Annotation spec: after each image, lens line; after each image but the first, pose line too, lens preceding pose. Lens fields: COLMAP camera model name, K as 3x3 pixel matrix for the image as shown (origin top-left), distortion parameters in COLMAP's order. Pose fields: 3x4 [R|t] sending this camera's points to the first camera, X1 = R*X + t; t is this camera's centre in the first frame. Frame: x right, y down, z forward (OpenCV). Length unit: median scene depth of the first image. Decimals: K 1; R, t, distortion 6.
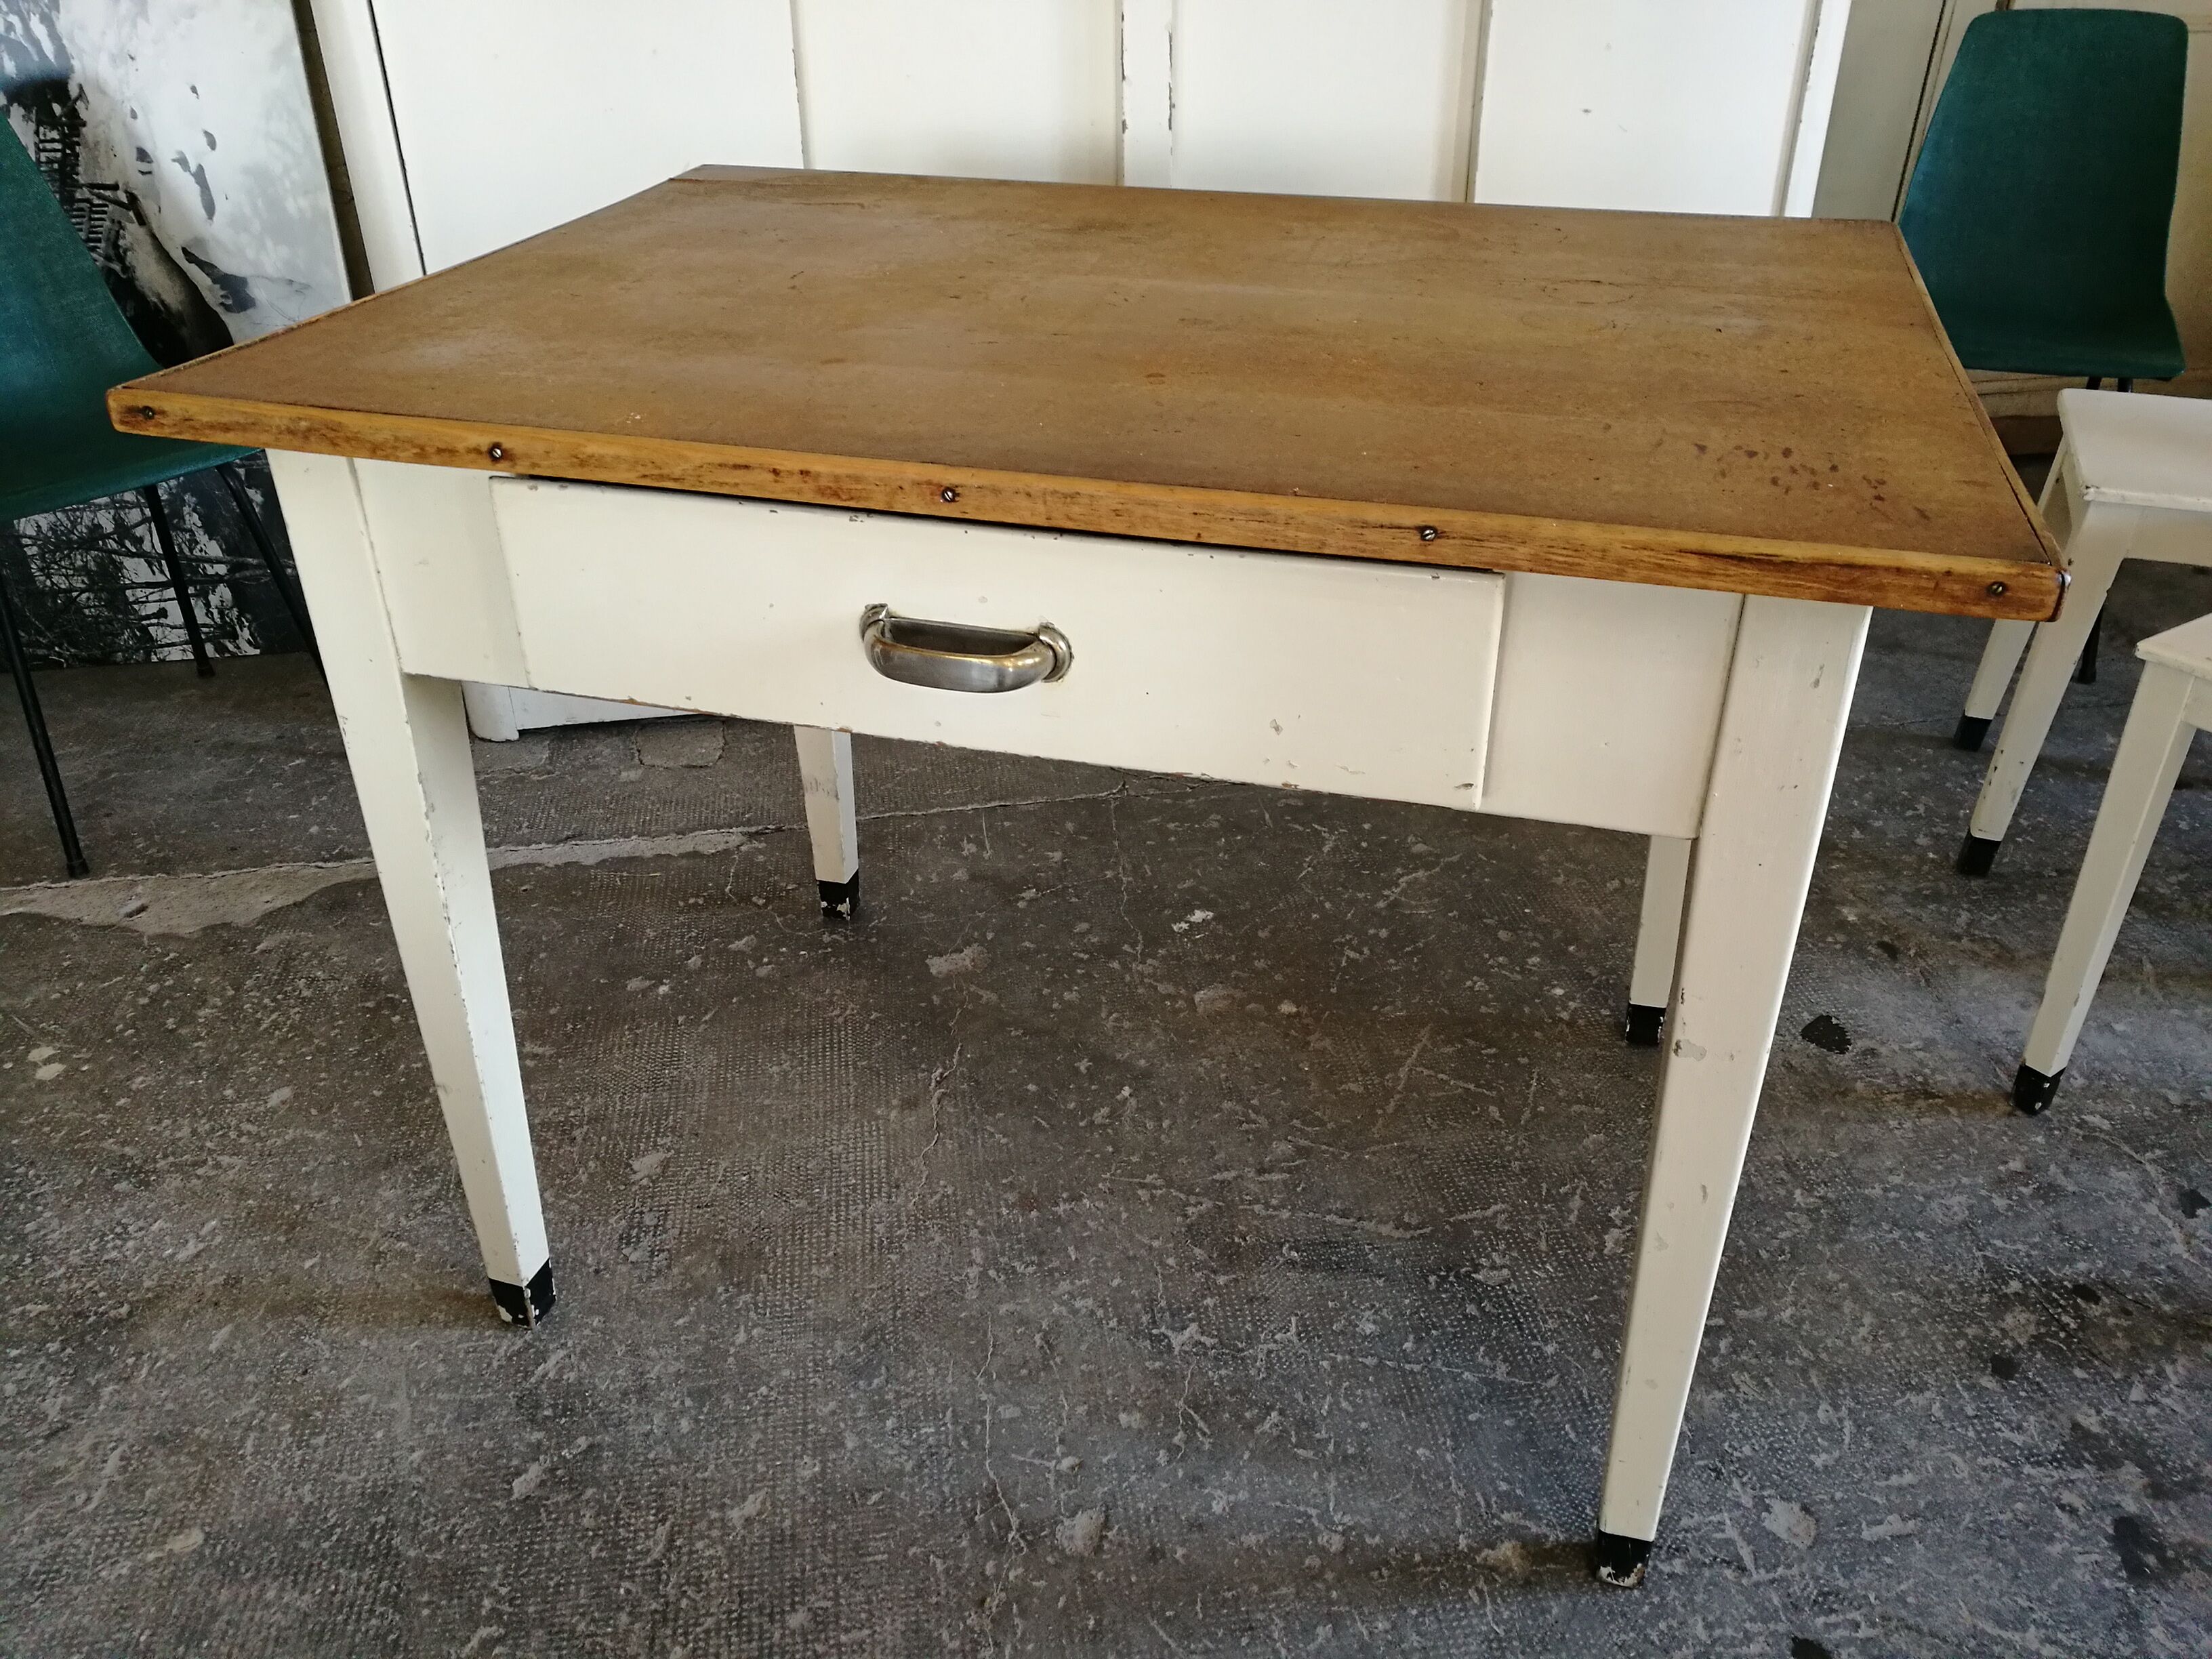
lens RADIAL K [[1760.9, 0, 1117.5], [0, 1760.9, 836.3], [0, 0, 1]] dist [-0.037623, 0.046254]
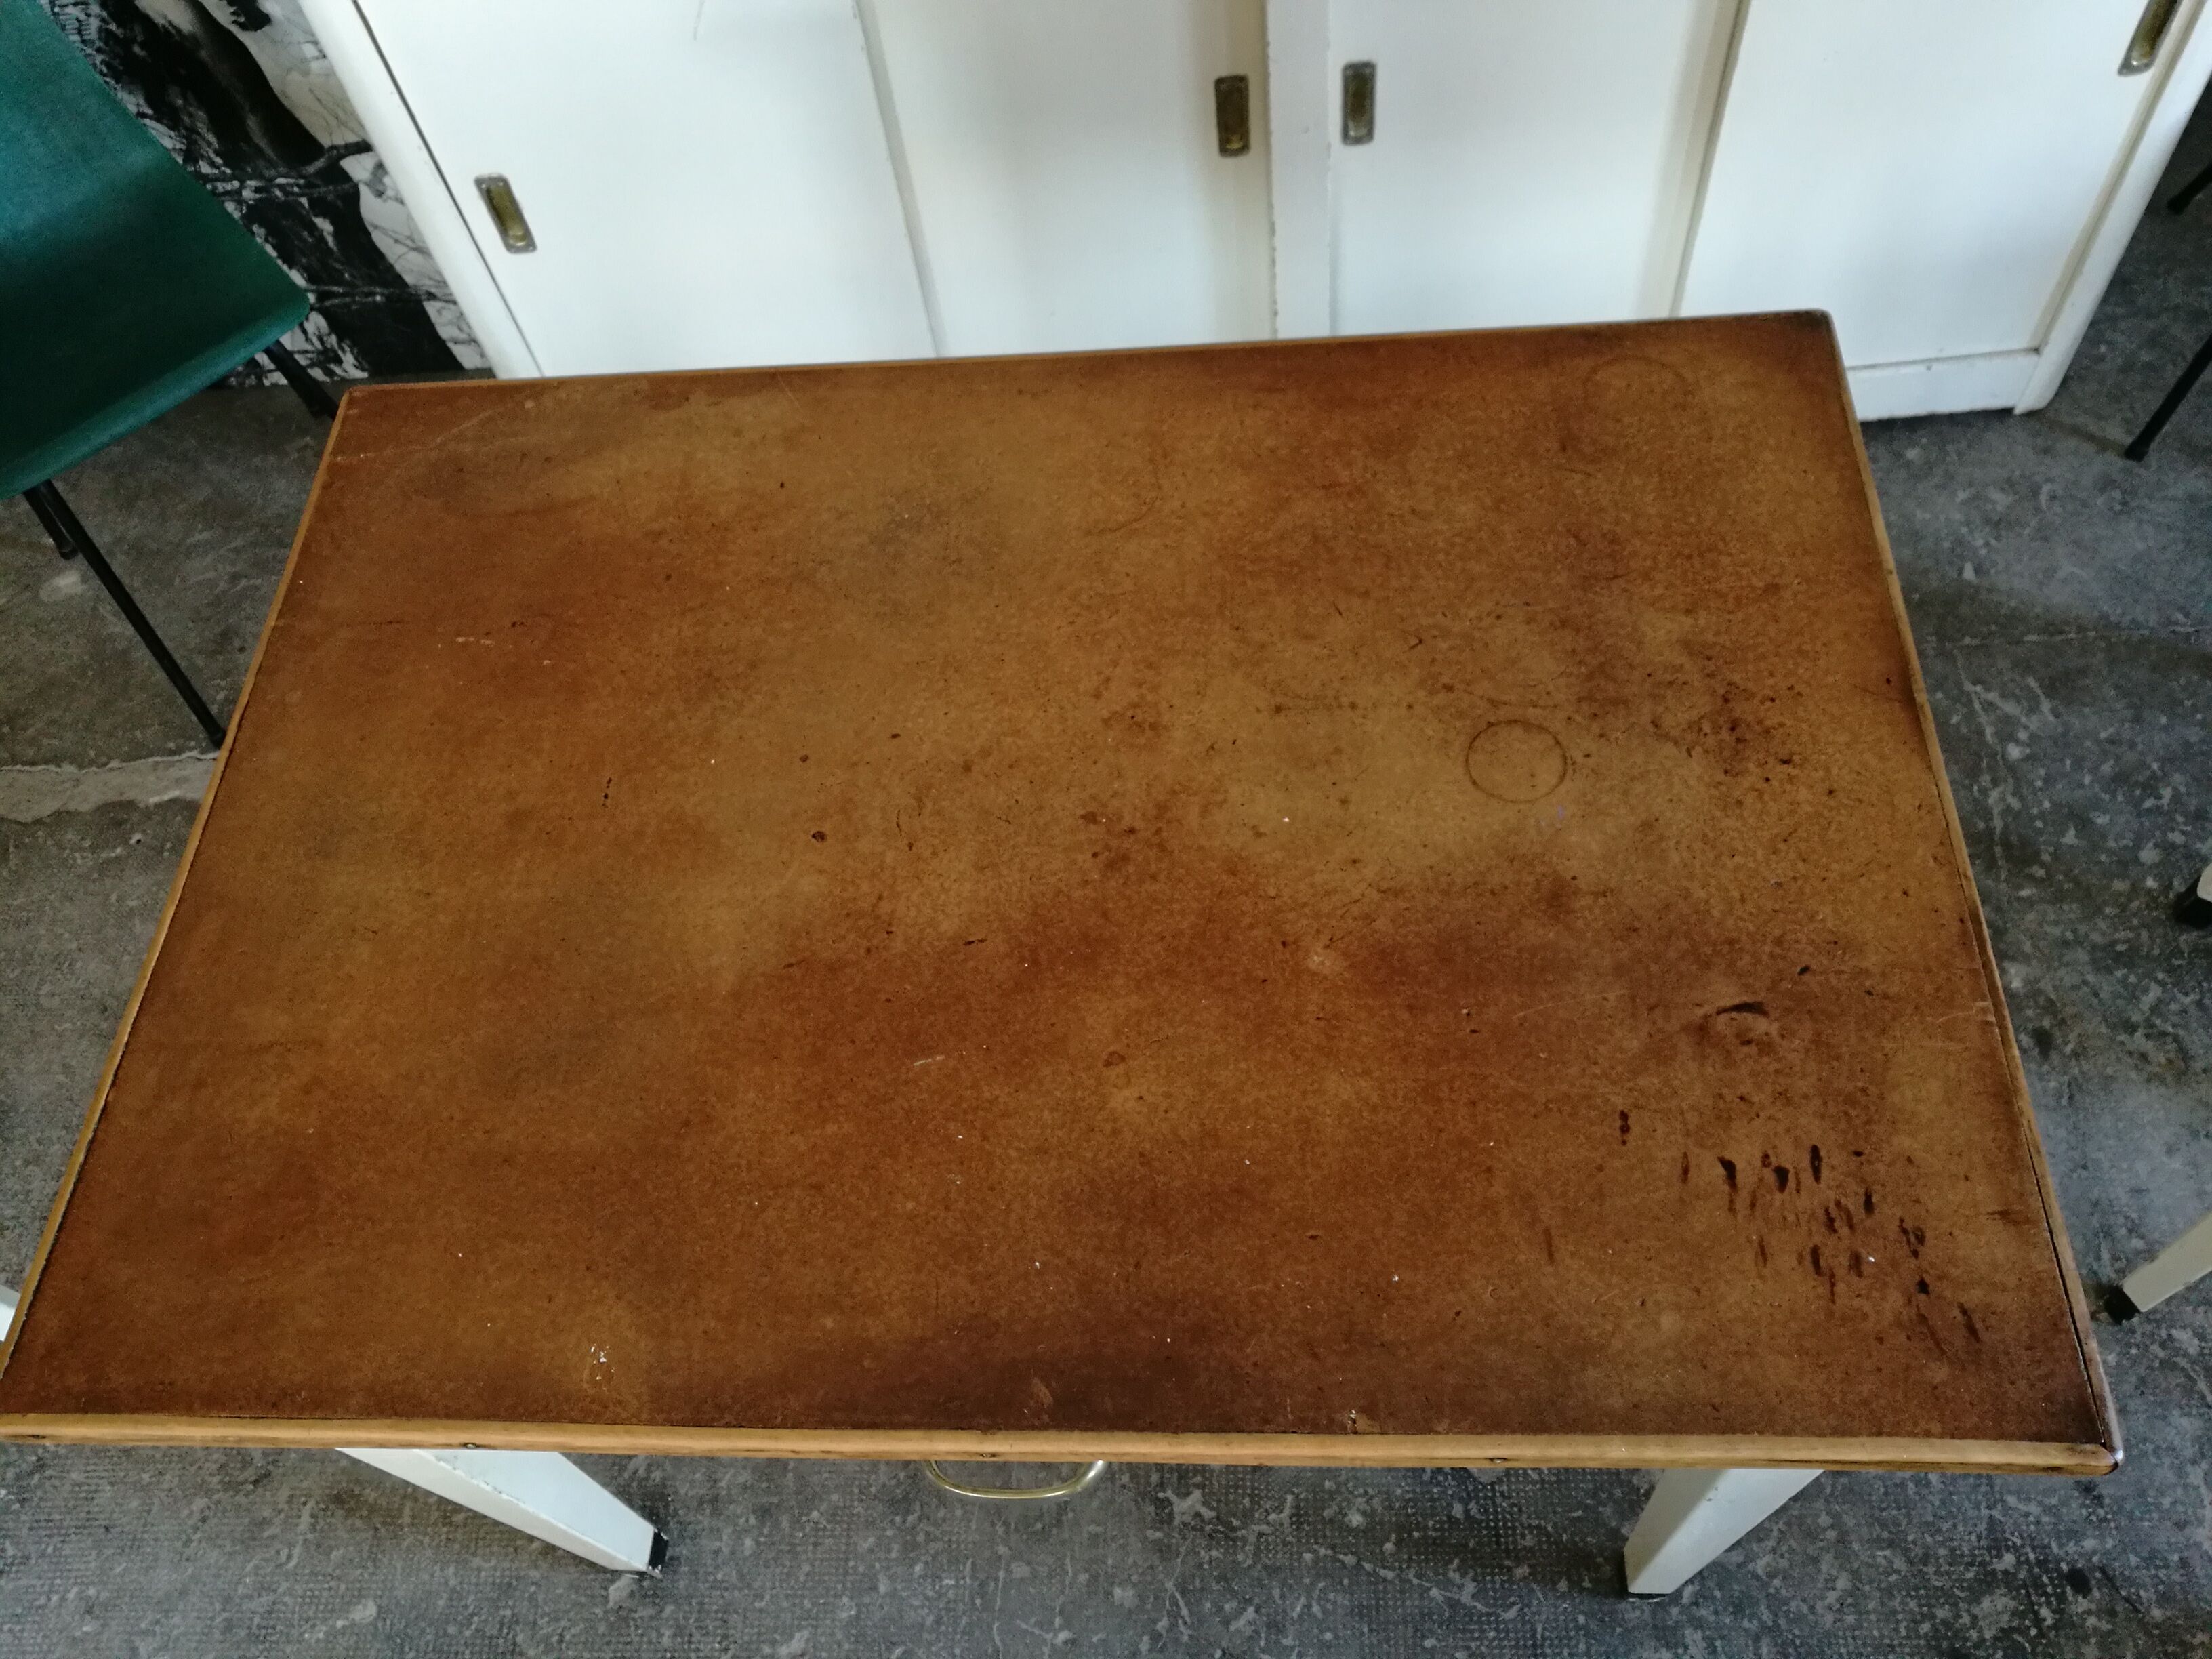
lens RADIAL K [[1760.9, 0, 1109.2], [0, 1760.9, 847.9], [0, 0, 1]] dist [-0.037623, 0.046254]
pose [[0.984819, 0.087970, -0.149641, 0.118354], [-0.004454, 0.874593, 0.484837, -0.605645], [0.173526, -0.476811, 0.861708, 0.239182]]
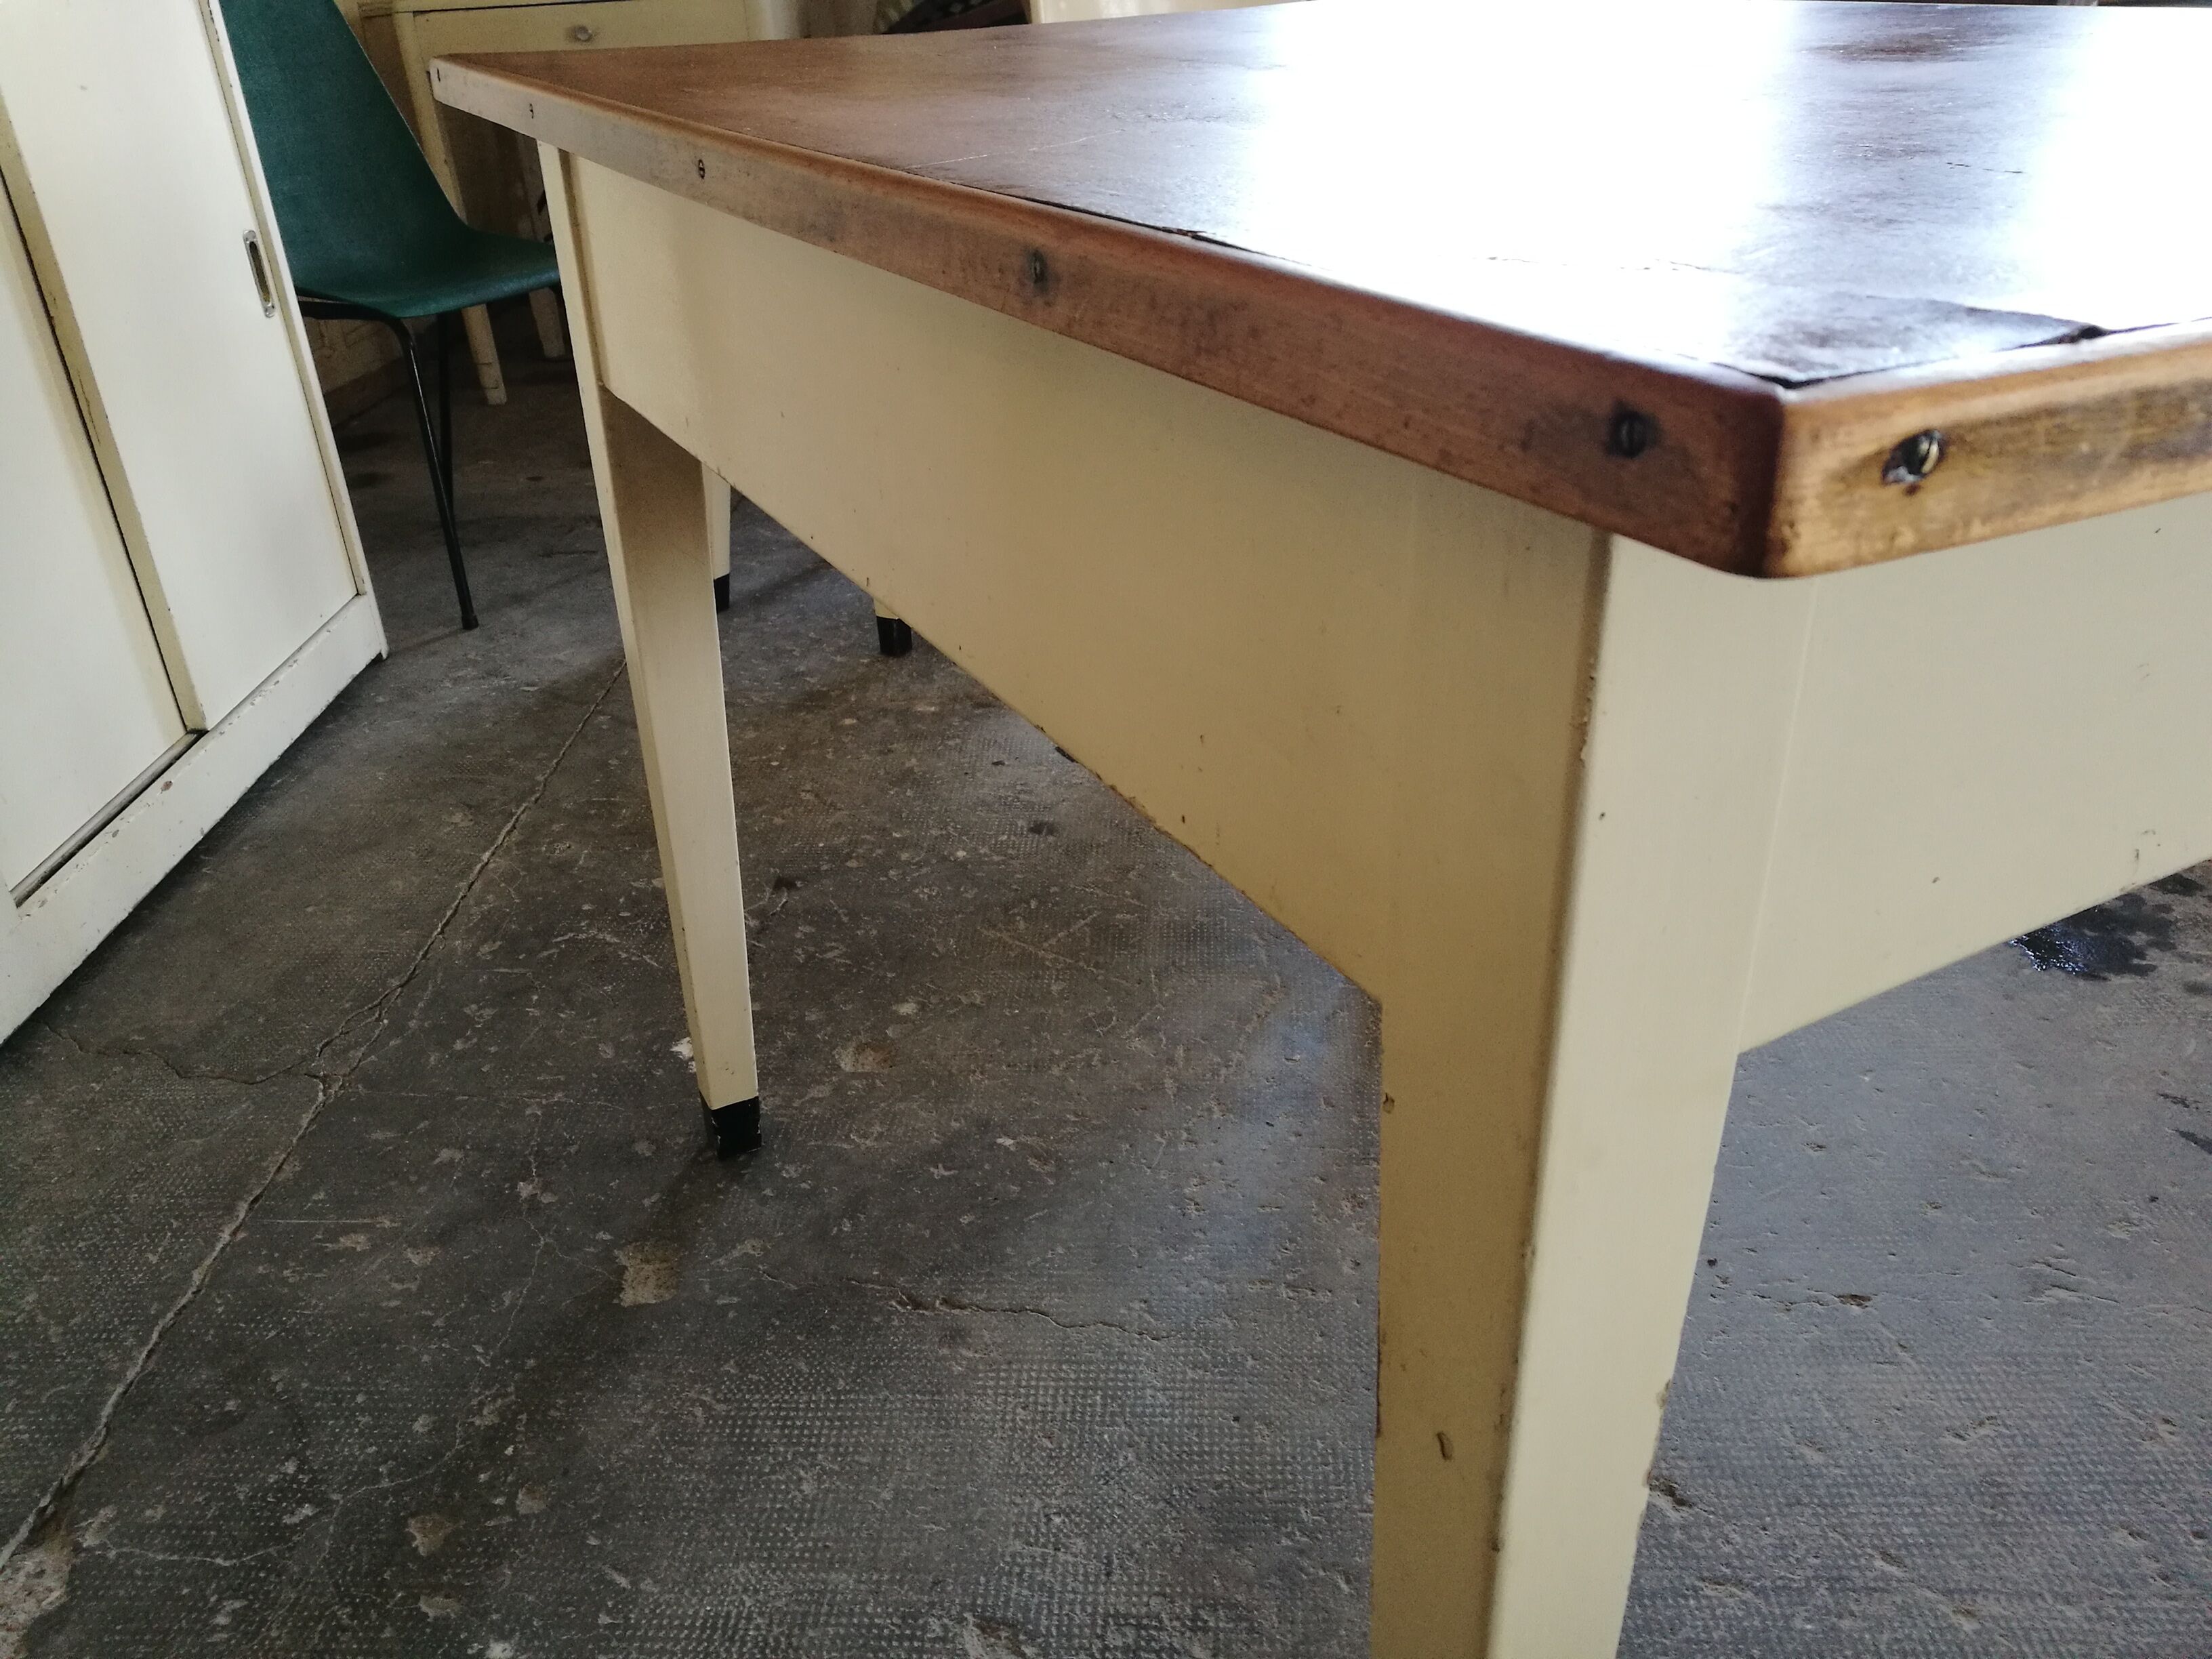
lens RADIAL K [[1760.9, 0, 1133.8], [0, 1760.9, 820.0], [0, 0, 1]] dist [-0.037623, 0.046254]
pose [[0.179696, -0.453121, 0.873150, -0.732974], [0.534911, 0.789915, 0.299841, -0.214421], [-0.825578, 0.413177, 0.384324, 0.682585]]
